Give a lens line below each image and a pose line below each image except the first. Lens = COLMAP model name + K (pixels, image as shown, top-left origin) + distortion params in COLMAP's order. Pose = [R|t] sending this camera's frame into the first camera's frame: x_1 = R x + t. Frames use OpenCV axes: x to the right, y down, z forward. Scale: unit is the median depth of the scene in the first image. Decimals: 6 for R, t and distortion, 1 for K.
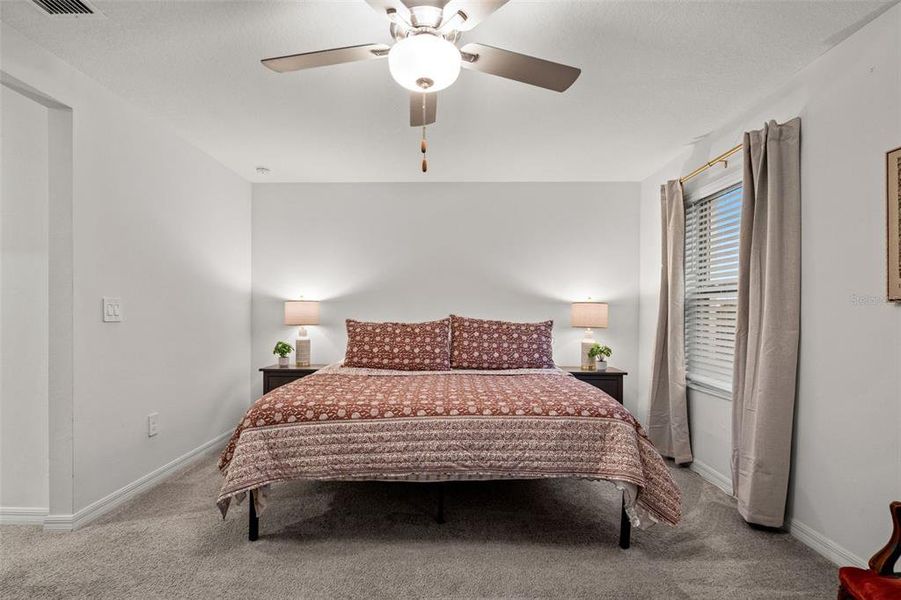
lens RADIAL K [[423.7, 0, 440.3], [0, 423.7, 318.1], [0, 0, 1]] dist [-0.000588, 0.000148]
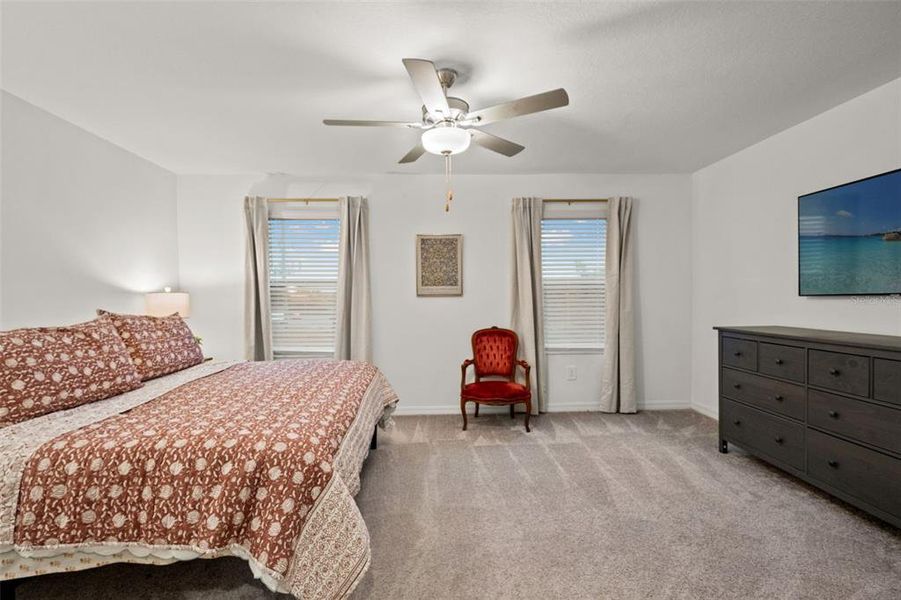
lens RADIAL K [[419.6, 0, 443.9], [0, 419.6, 304.8], [0, 0, 1]] dist [0.000188, -0.000056]
pose [[-0.057841, -0.025520, 0.998000, -0.735710], [0.019838, 0.999446, 0.026707, -0.025106], [-0.998129, 0.021343, -0.057302, 0.525877]]
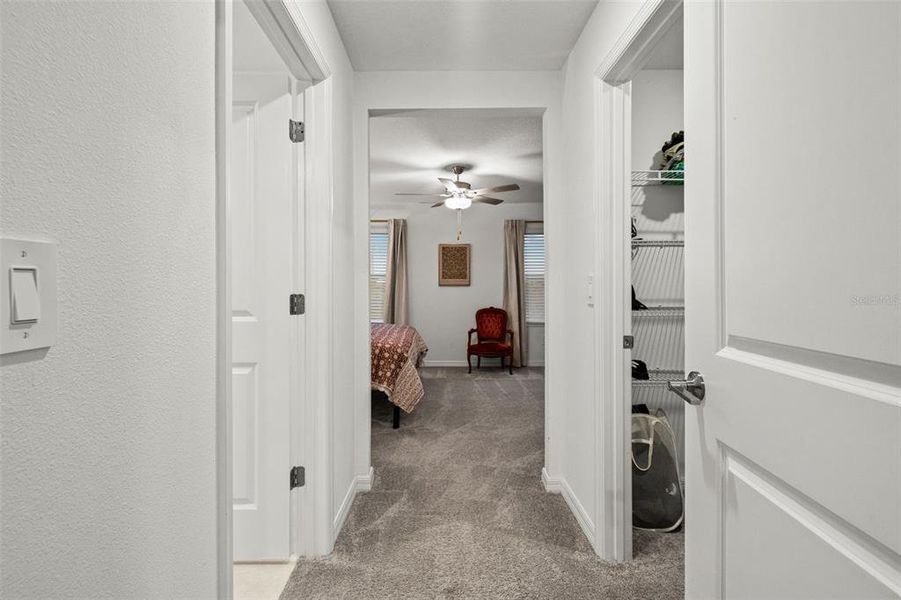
lens RADIAL K [[426.1, 0, 446.3], [0, 426.1, 288.2], [0, 0, 1]] dist [0.000572, -0.000058]
pose [[-0.025835, -0.007369, 0.999639, -1.378859], [0.009508, 0.999926, 0.007617, -0.021893], [-0.999621, 0.009701, -0.025763, 0.551387]]
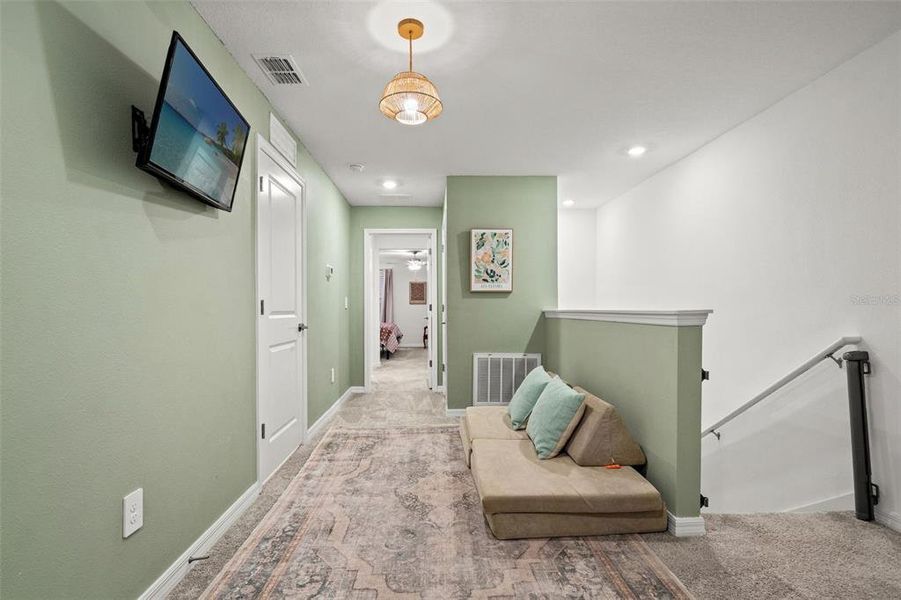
lens RADIAL K [[419.6, 0, 443.9], [0, 419.6, 304.8], [0, 0, 1]] dist [0.000188, -0.000056]
pose [[-0.050942, -0.001772, 0.998700, -3.050970], [0.011842, 0.999927, 0.002378, -0.016856], [-0.998631, 0.011947, -0.050918, 0.423568]]
